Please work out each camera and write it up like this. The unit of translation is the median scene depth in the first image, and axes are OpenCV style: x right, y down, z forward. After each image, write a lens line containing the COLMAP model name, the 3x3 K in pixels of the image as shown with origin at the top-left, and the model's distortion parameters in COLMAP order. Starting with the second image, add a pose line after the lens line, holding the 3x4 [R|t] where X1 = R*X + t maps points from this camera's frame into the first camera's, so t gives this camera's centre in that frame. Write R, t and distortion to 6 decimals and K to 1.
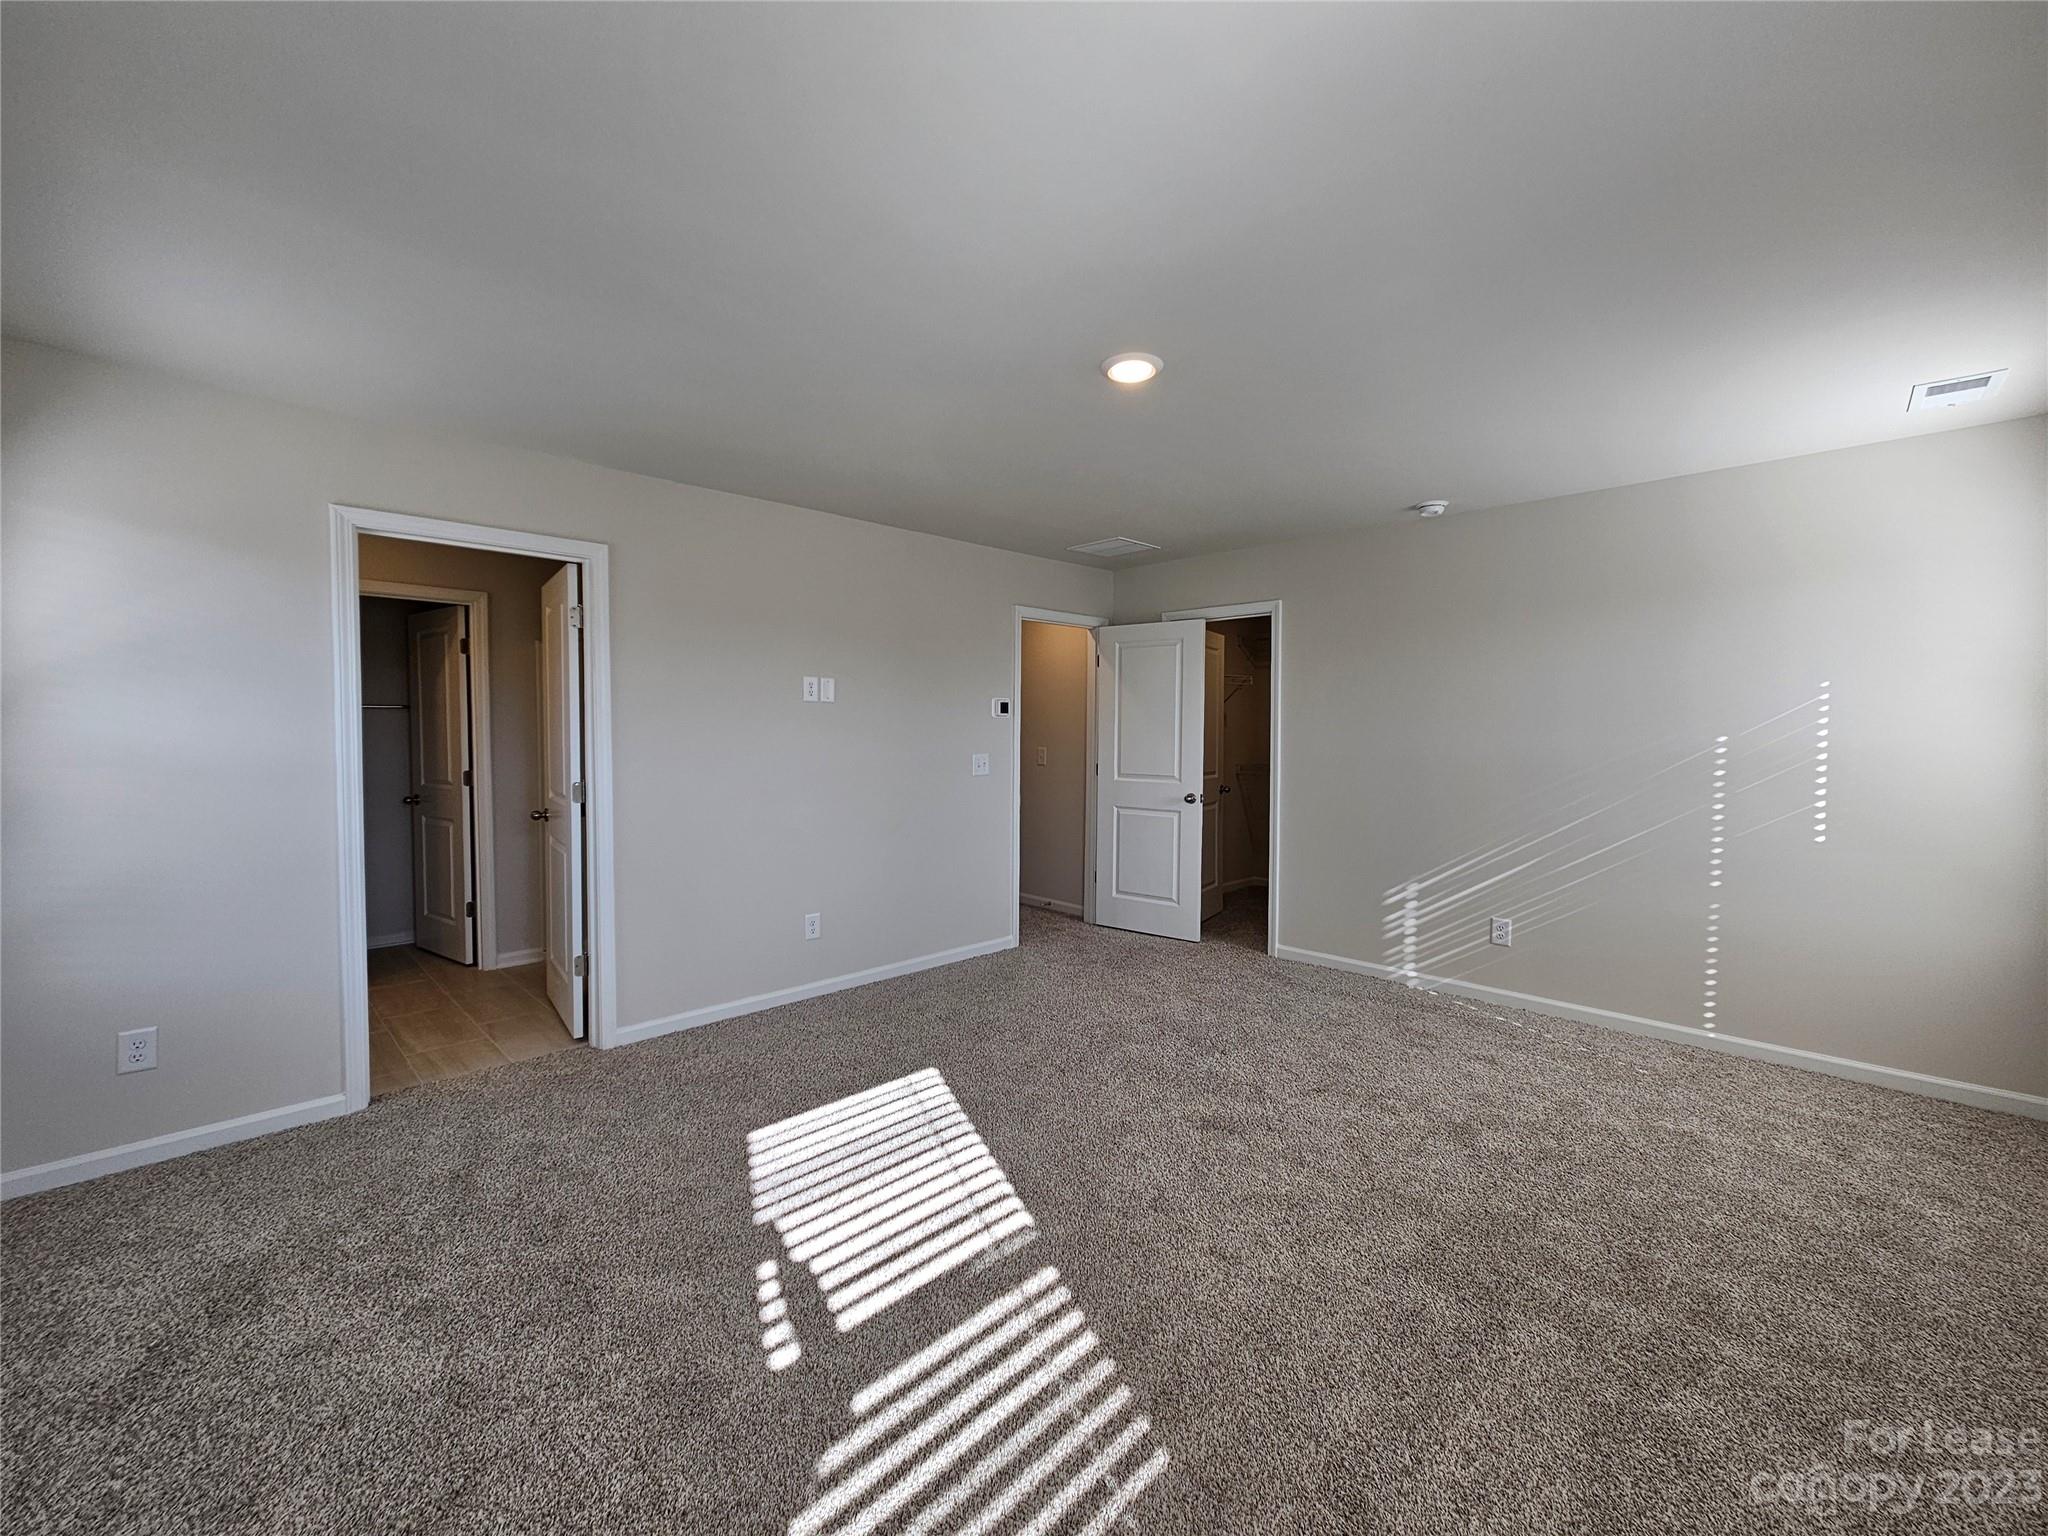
lens RADIAL K [[838.0, 0, 1018.2], [0, 838.0, 757.6], [0, 0, 1]] dist [-0.000149, -0.000188]
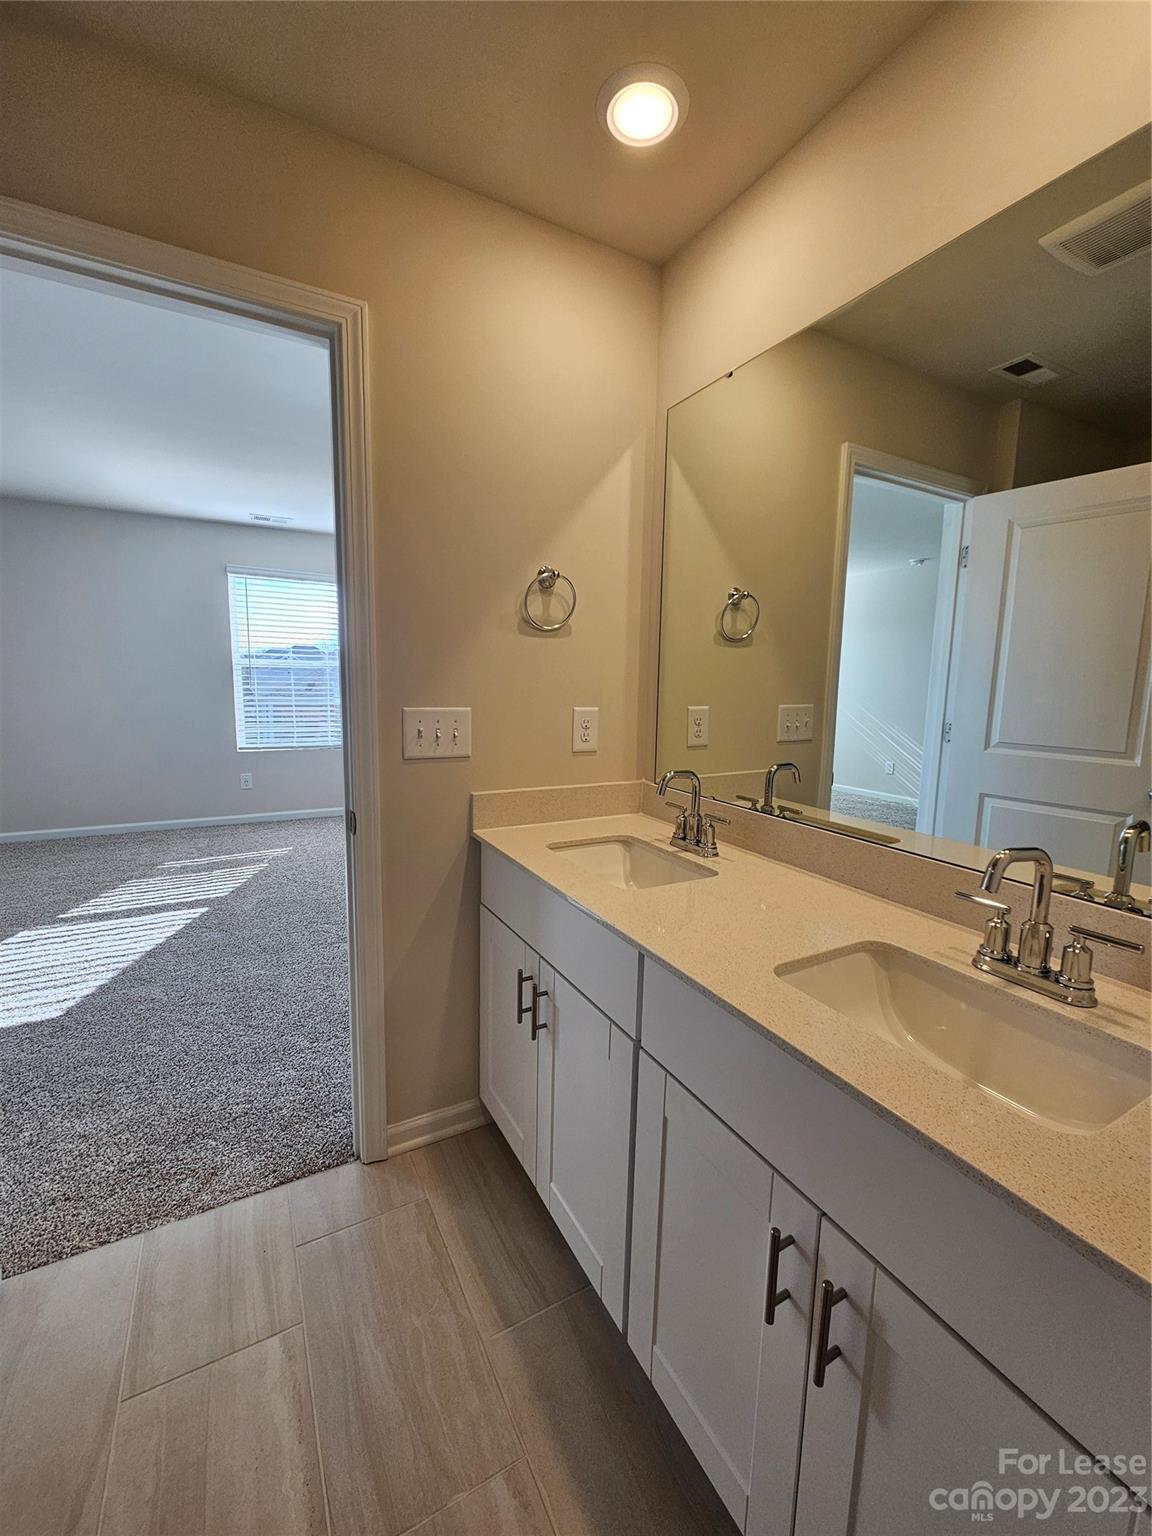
lens RADIAL K [[621.5, 0, 589.2], [0, 621.5, 762.8], [0, 0, 1]] dist [-0.002955, 0.003040]
pose [[-0.966925, -0.059537, 0.248014, -0.783226], [-0.017283, 0.985434, 0.169179, -0.026776], [-0.254473, 0.159297, -0.953870, 1.016509]]
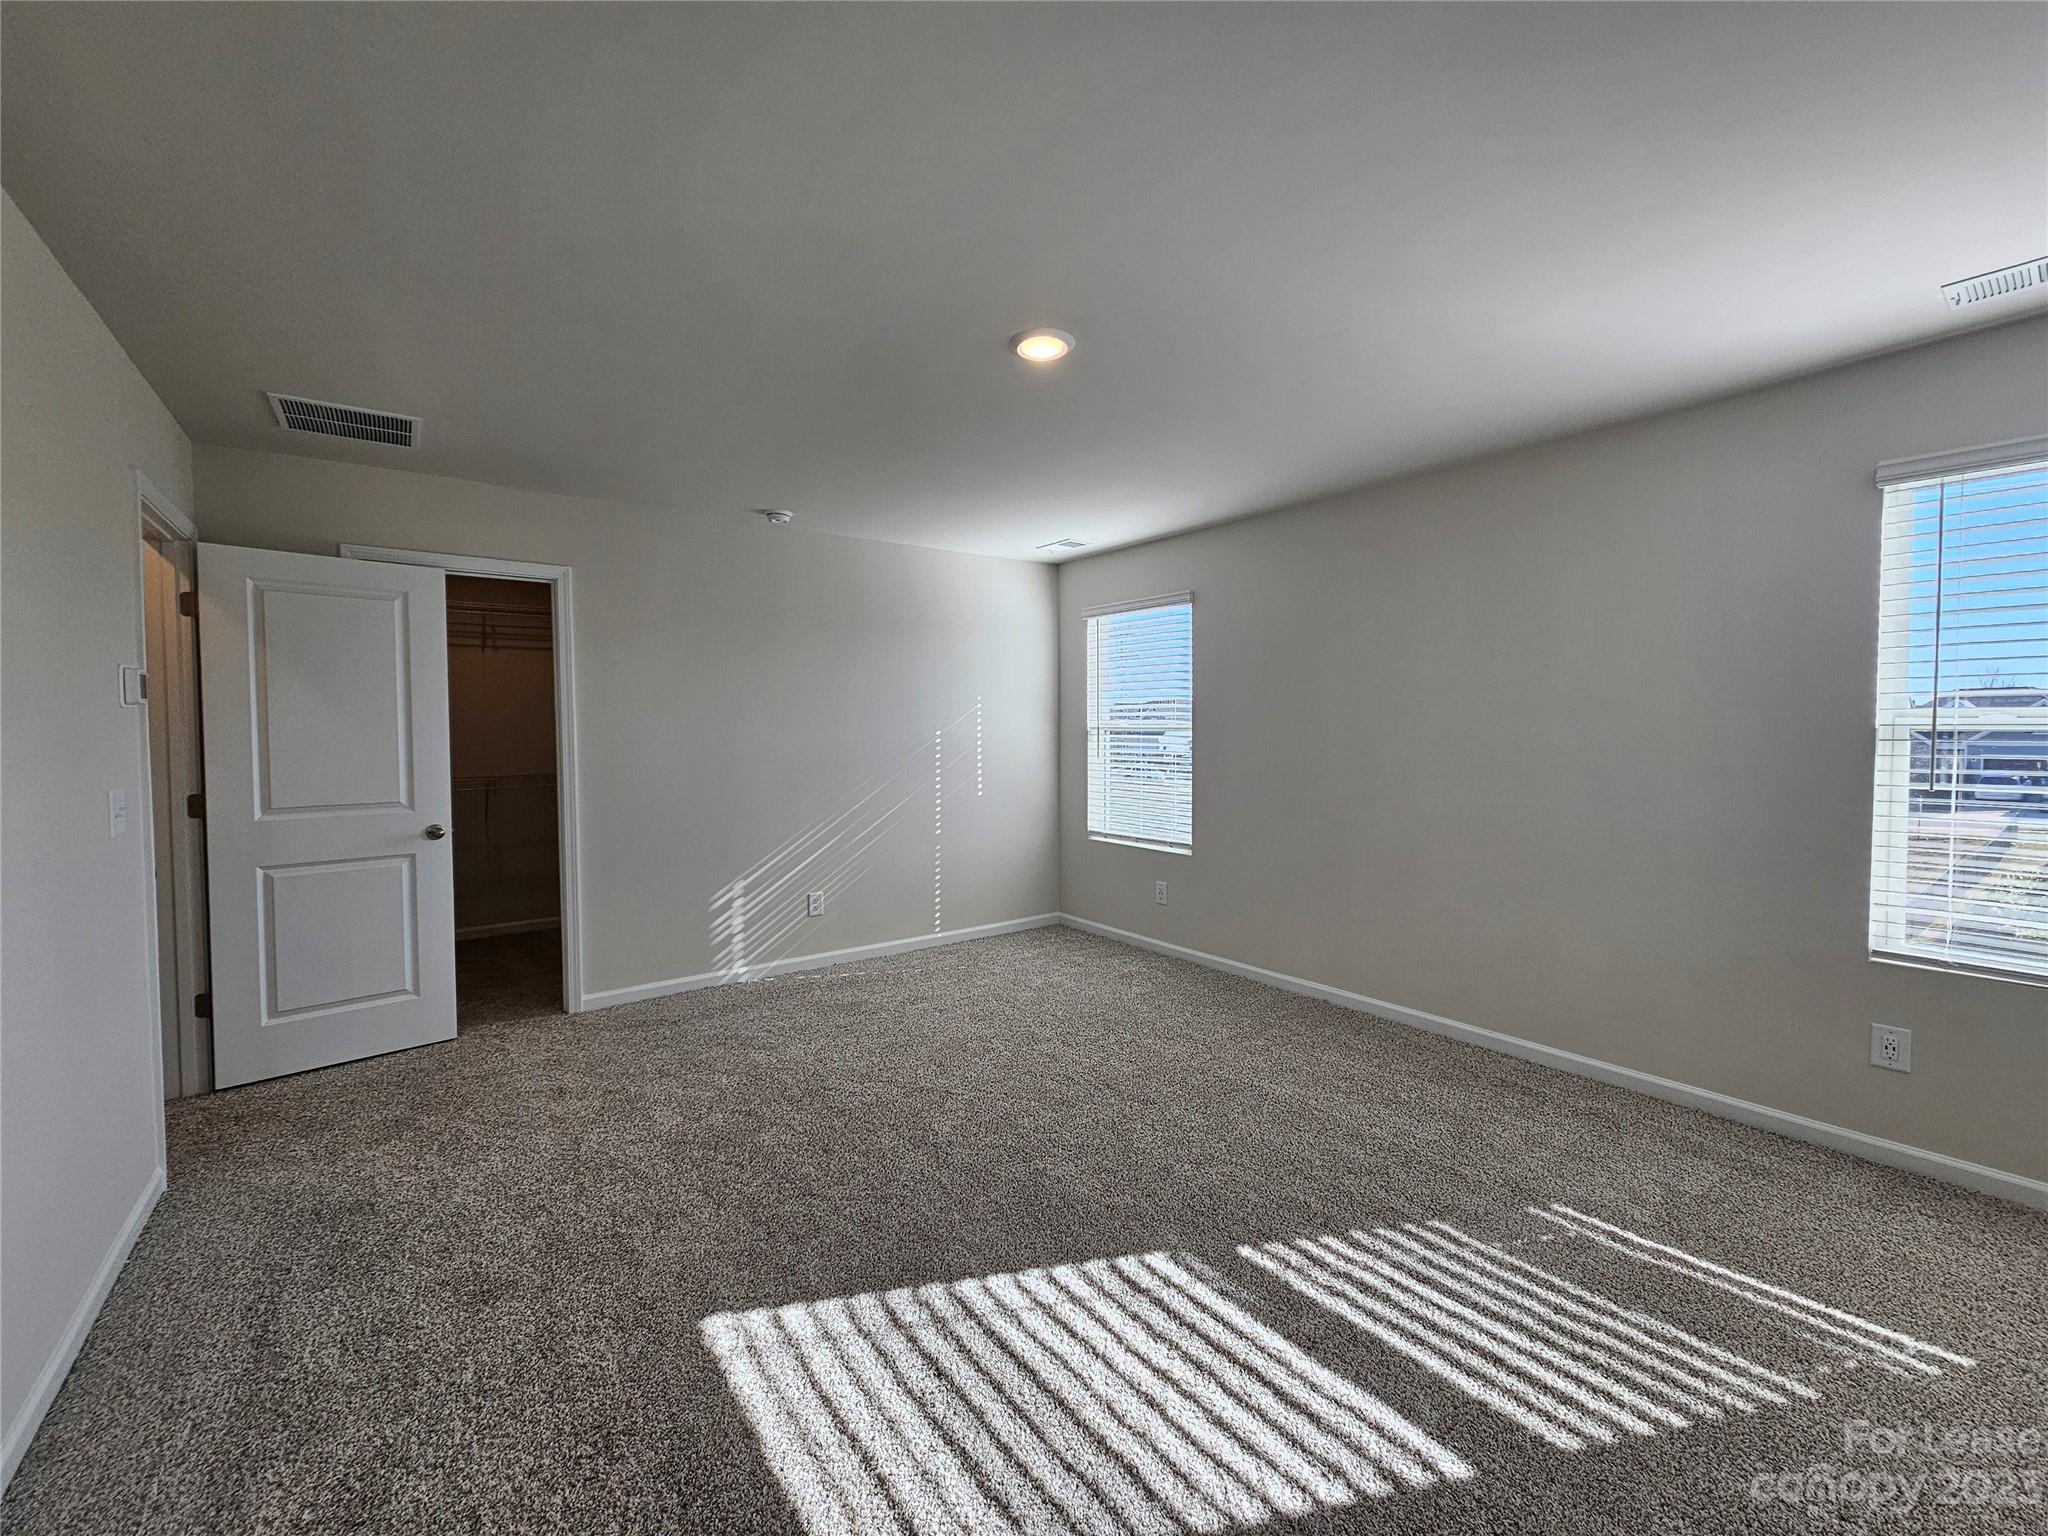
lens RADIAL K [[838.0, 0, 1018.2], [0, 838.0, 757.6], [0, 0, 1]] dist [-0.000149, -0.000188]
pose [[0.139098, -0.041246, 0.989419, -0.486753], [0.038597, 0.998599, 0.036202, -0.021748], [-0.989526, 0.033153, 0.140495, 0.539251]]
